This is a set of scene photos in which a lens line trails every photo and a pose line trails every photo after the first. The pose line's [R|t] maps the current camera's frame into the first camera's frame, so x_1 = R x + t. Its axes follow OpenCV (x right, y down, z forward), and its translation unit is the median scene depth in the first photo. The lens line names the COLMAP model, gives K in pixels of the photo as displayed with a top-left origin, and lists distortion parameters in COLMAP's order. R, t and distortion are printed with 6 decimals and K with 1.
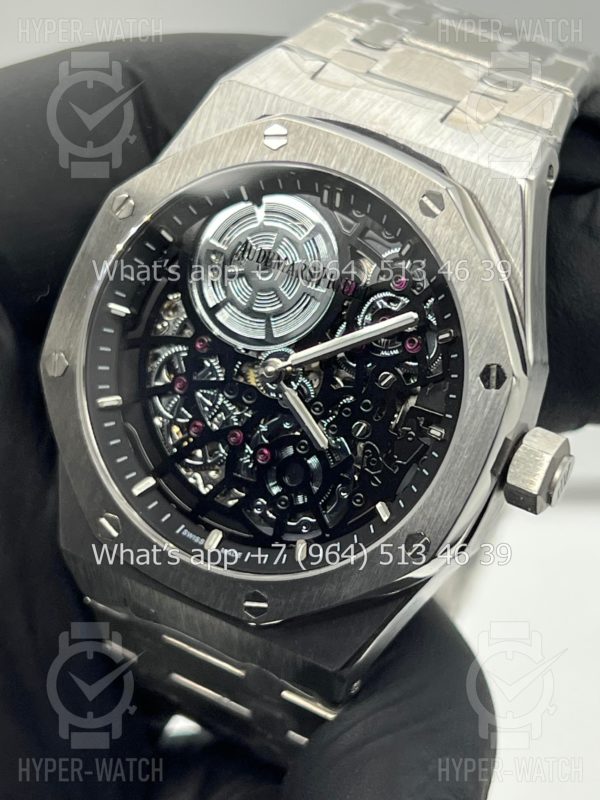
lens RADIAL K [[1913.7, 0, 294.1], [0, 1913.7, 404.8], [0, 0, 1]] dist [0.181326, 0.000000]
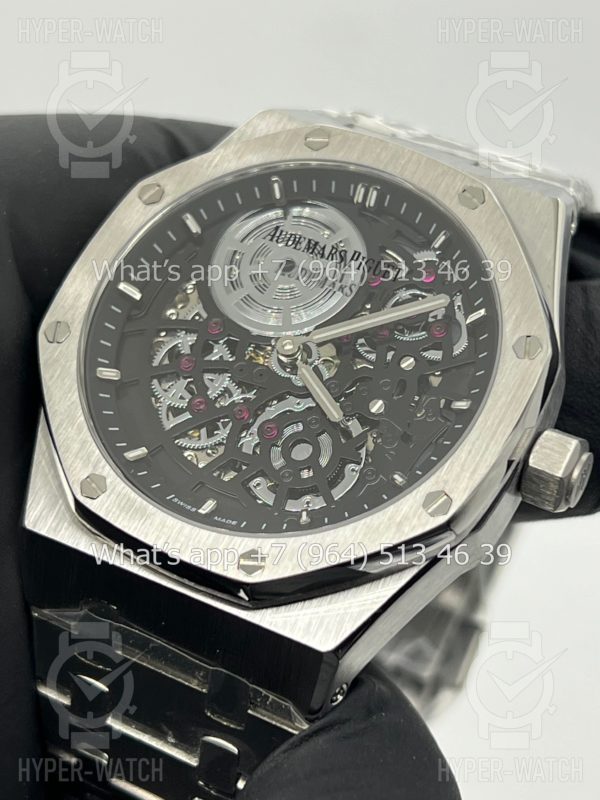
lens RADIAL K [[1913.7, 0, 306.7], [0, 1913.7, 400.7], [0, 0, 1]] dist [0.181326, 0.000000]
pose [[0.980693, 0.153912, 0.120629, -0.114686], [-0.092796, 0.909269, -0.405732, 0.395717], [-0.172131, 0.386705, 0.905997, 0.129862]]
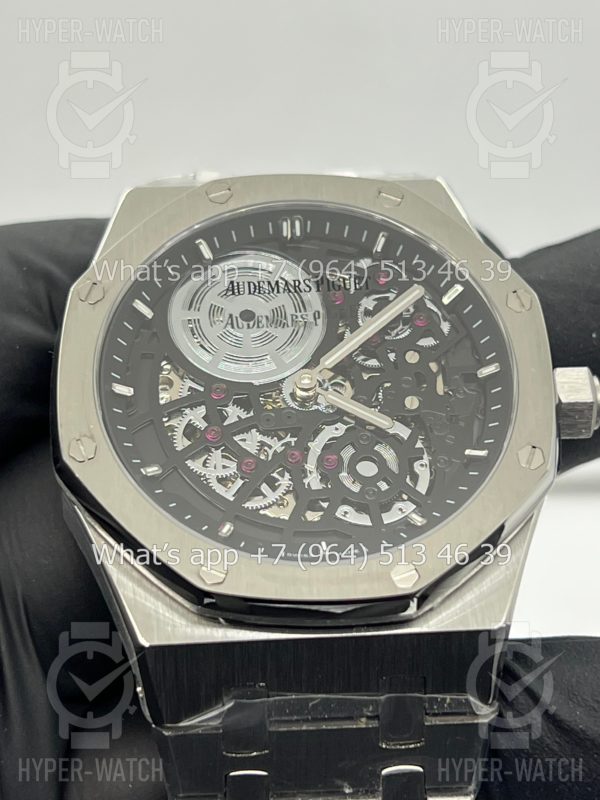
lens RADIAL K [[1913.7, 0, 289.6], [0, 1913.7, 381.7], [0, 0, 1]] dist [0.181326, 0.000000]
pose [[0.831841, -0.156235, 0.532570, -0.539299], [0.412354, 0.816240, -0.404619, 0.374800], [-0.371489, 0.556186, 0.743406, 0.267466]]
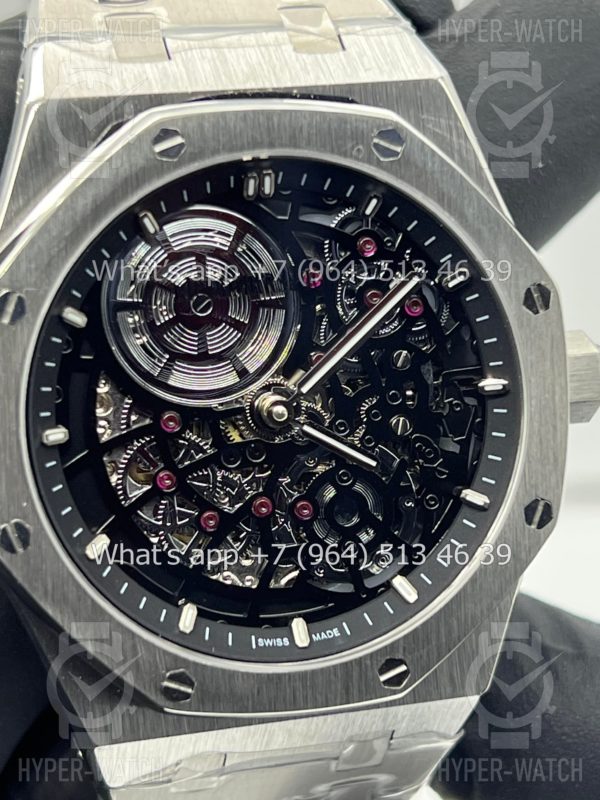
lens RADIAL K [[1913.7, 0, 298.7], [0, 1913.7, 396.5], [0, 0, 1]] dist [0.181326, 0.000000]
pose [[0.741705, -0.442227, 0.504290, -0.405672], [0.402542, 0.894889, 0.192701, -0.173964], [-0.536501, 0.060070, 0.841759, 0.313515]]
